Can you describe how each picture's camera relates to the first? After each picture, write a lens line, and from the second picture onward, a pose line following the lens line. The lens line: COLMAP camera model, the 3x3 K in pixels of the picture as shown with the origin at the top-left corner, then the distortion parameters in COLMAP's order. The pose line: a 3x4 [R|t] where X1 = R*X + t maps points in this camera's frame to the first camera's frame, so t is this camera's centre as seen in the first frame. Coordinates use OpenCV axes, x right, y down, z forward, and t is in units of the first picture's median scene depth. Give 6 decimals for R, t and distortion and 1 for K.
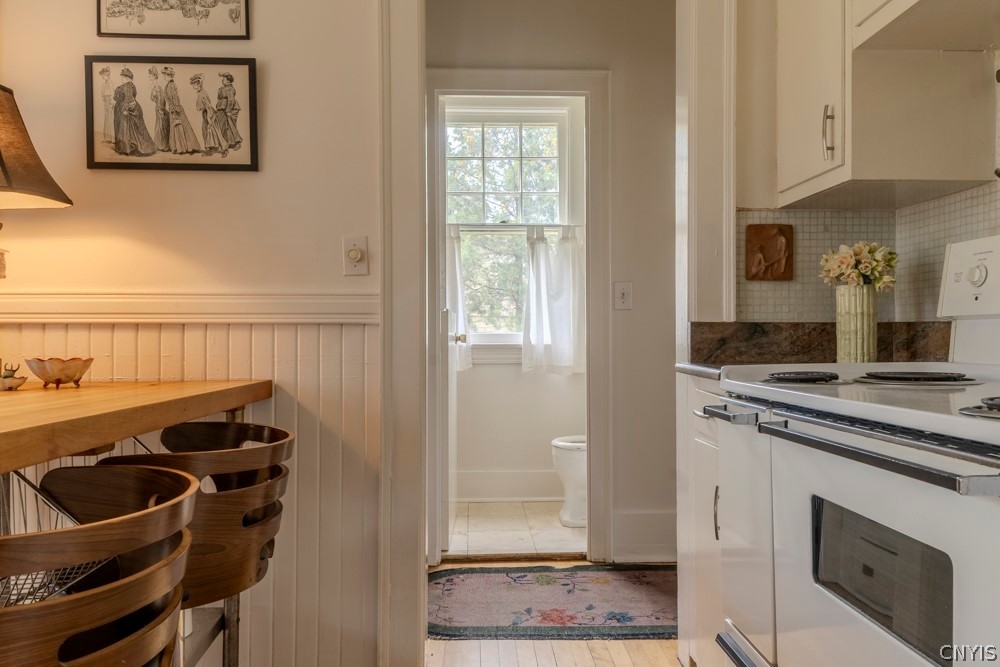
lens RADIAL K [[749.1, 0, 500.1], [0, 749.1, 333.6], [0, 0, 1]] dist [0.041828, -0.036593]
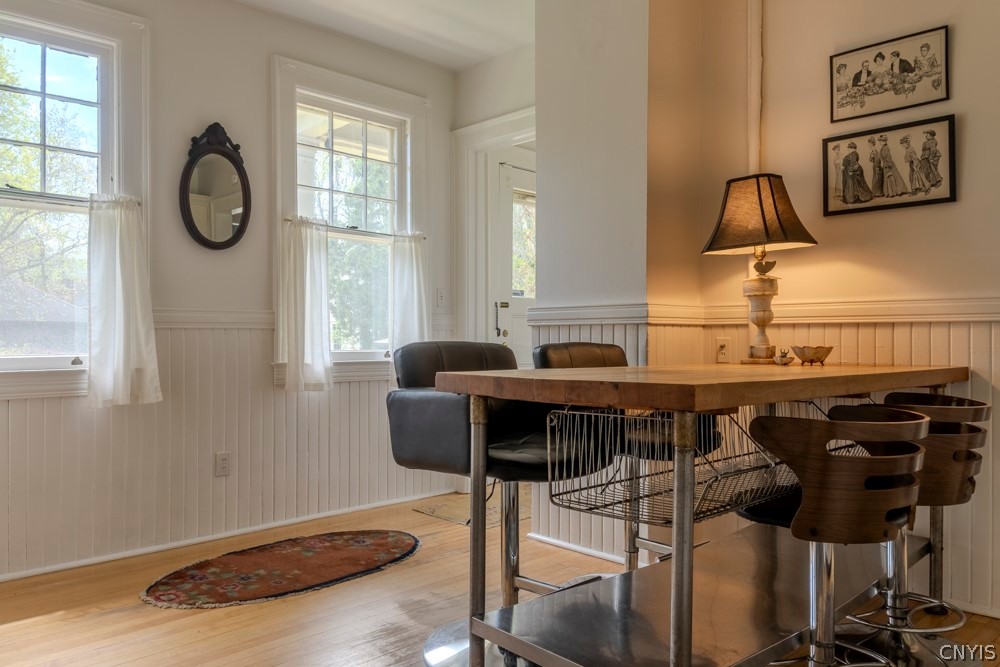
lens RADIAL K [[749.1, 0, 496.7], [0, 749.1, 335.1], [0, 0, 1]] dist [0.041828, -0.036593]
pose [[0.669386, -0.002003, -0.742912, 0.108325], [0.002389, 0.999997, -0.000543, 0.008236], [0.742911, -0.001411, 0.669389, -0.432570]]
